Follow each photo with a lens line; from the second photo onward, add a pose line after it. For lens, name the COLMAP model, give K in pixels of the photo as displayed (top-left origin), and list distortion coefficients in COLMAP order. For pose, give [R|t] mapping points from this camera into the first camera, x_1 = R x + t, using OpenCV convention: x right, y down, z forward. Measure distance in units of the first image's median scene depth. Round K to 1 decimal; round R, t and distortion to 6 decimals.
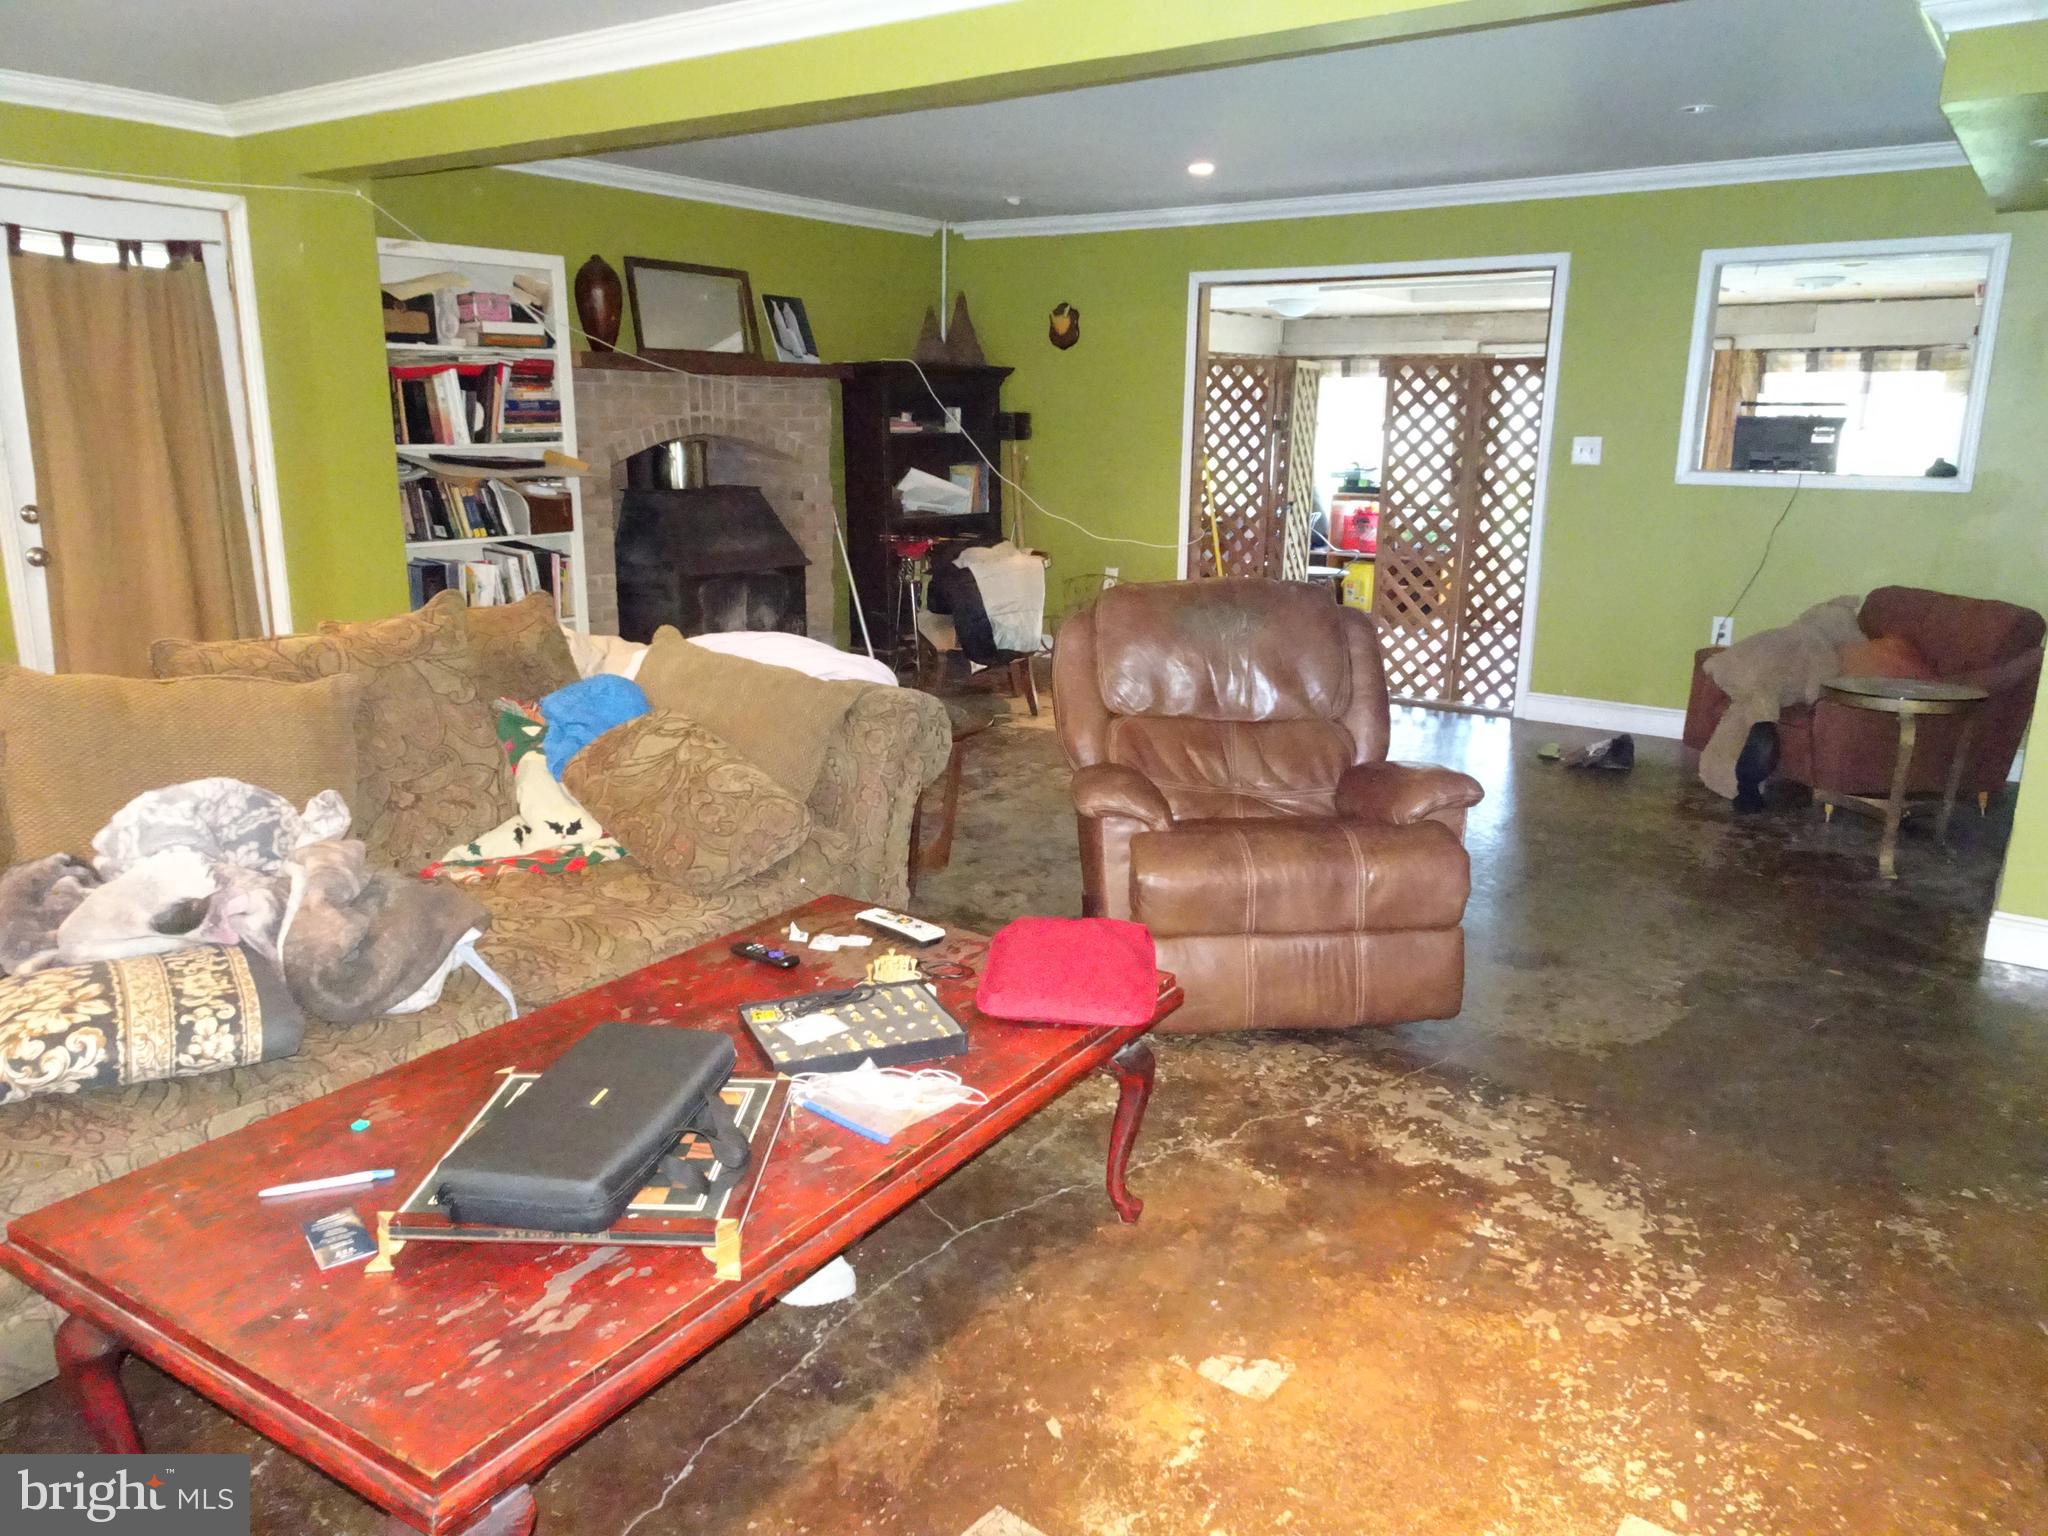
lens RADIAL K [[1450.9, 0, 1024.9], [0, 1450.9, 767.4], [0, 0, 1]] dist [0.021636, -0.013039]
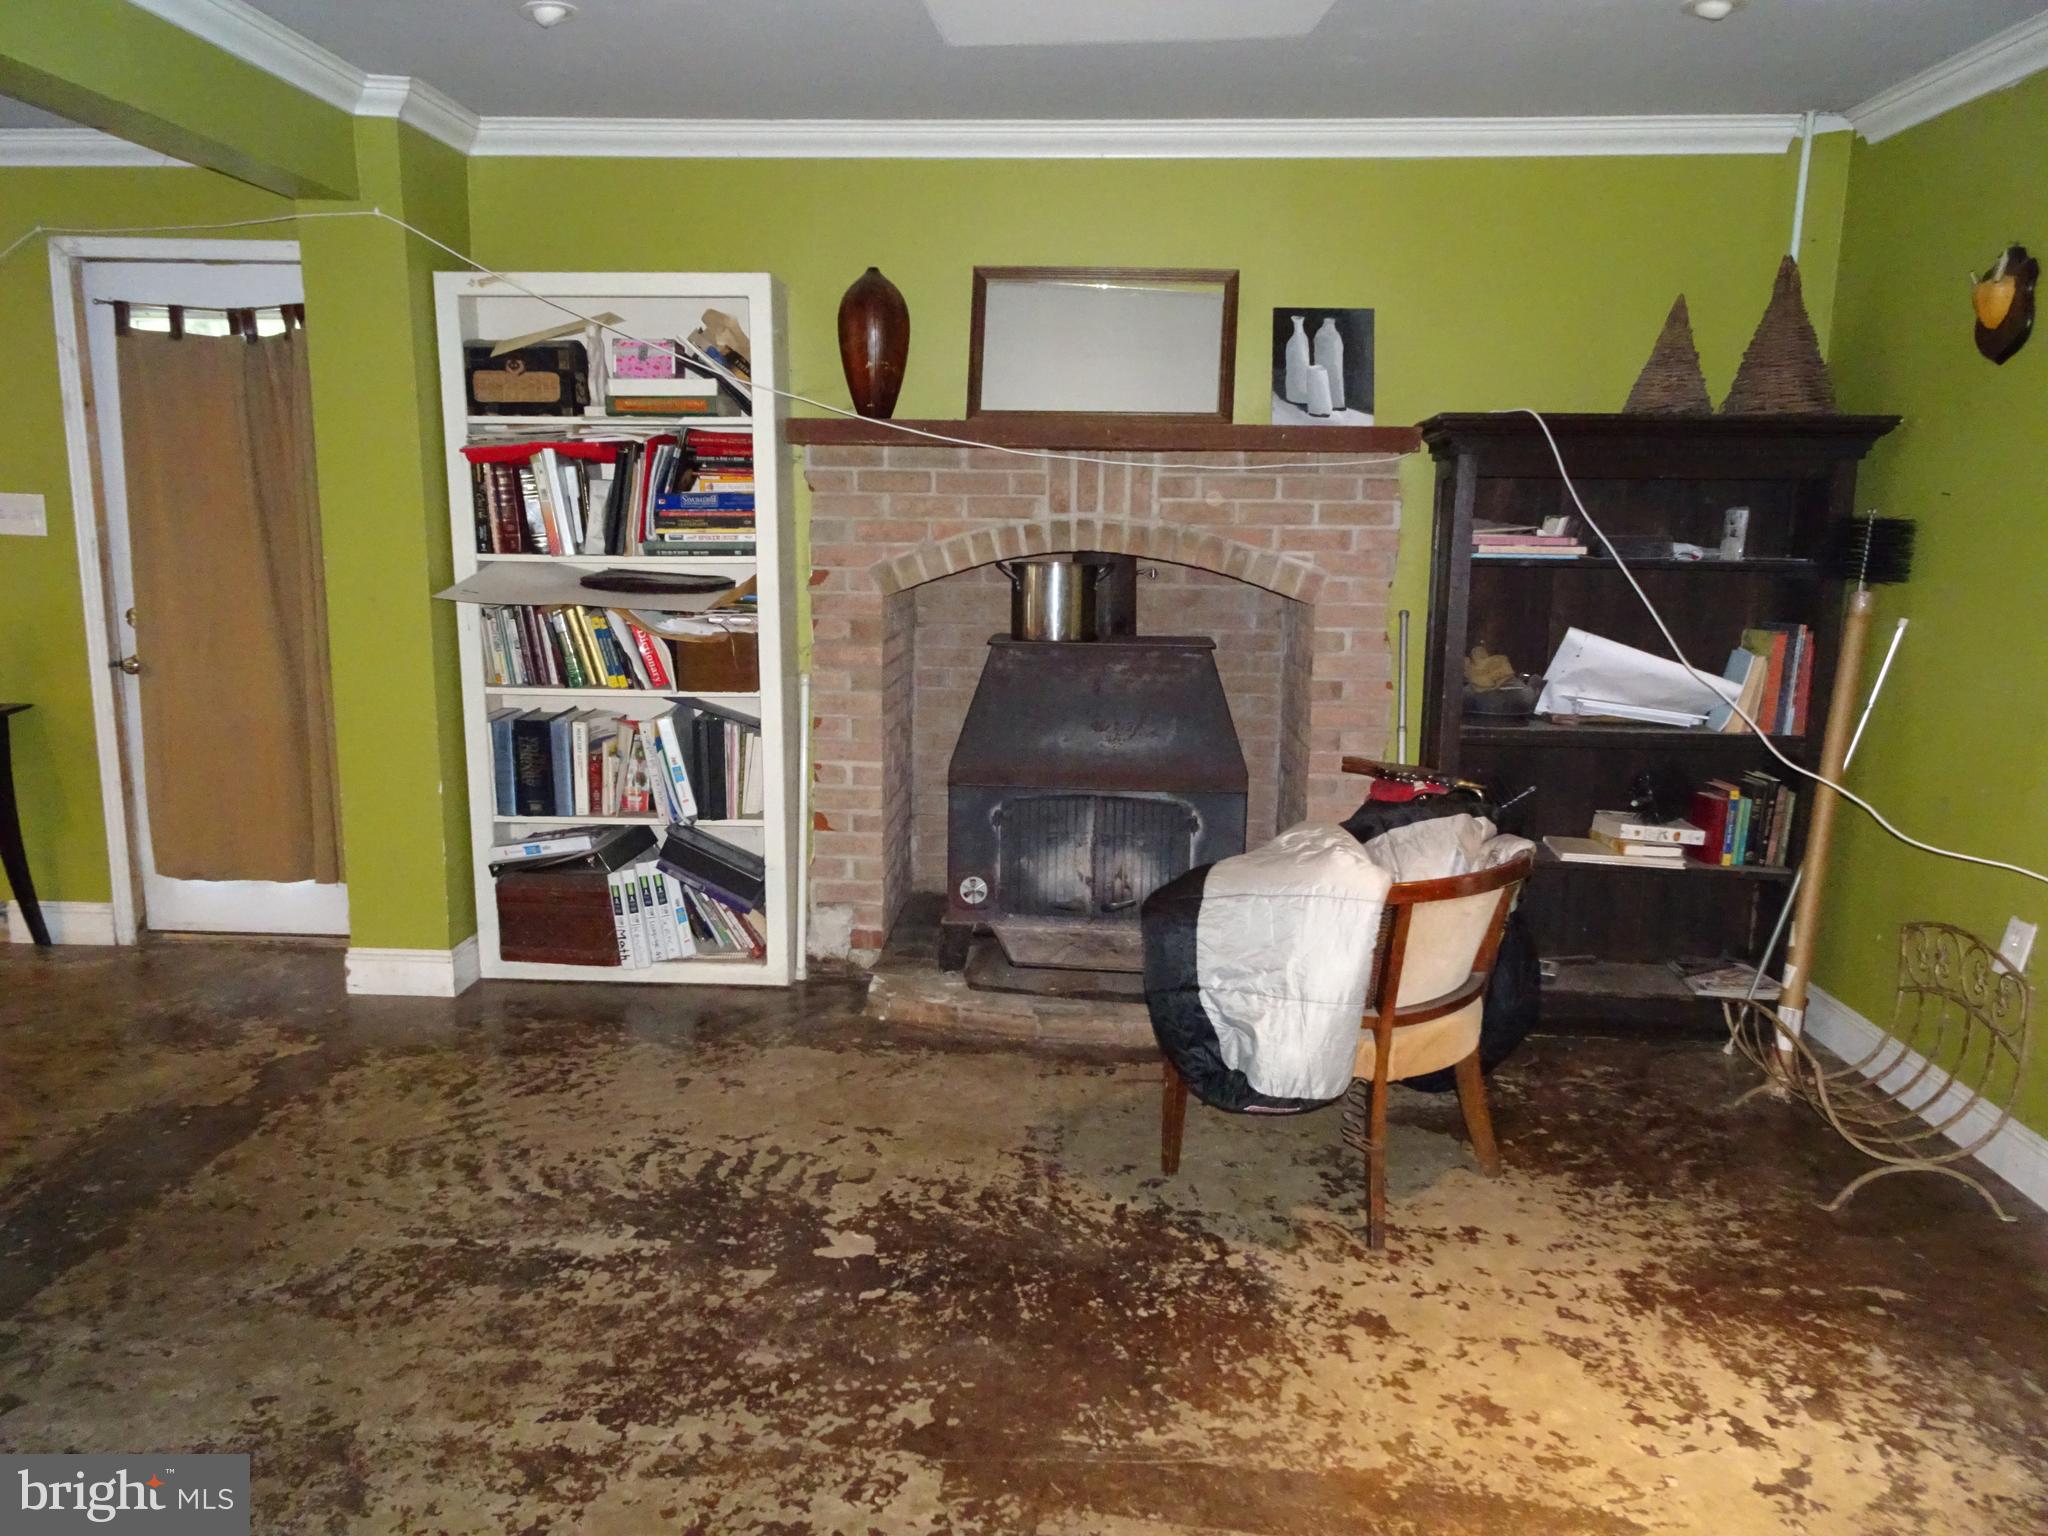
lens RADIAL K [[1450.9, 0, 1030.4], [0, 1450.9, 775.3], [0, 0, 1]] dist [0.021636, -0.013039]
pose [[0.544660, 0.148965, -0.825321, 0.302146], [-0.206957, 0.977538, 0.039861, -0.178765], [0.812720, 0.149095, 0.563255, 0.745665]]
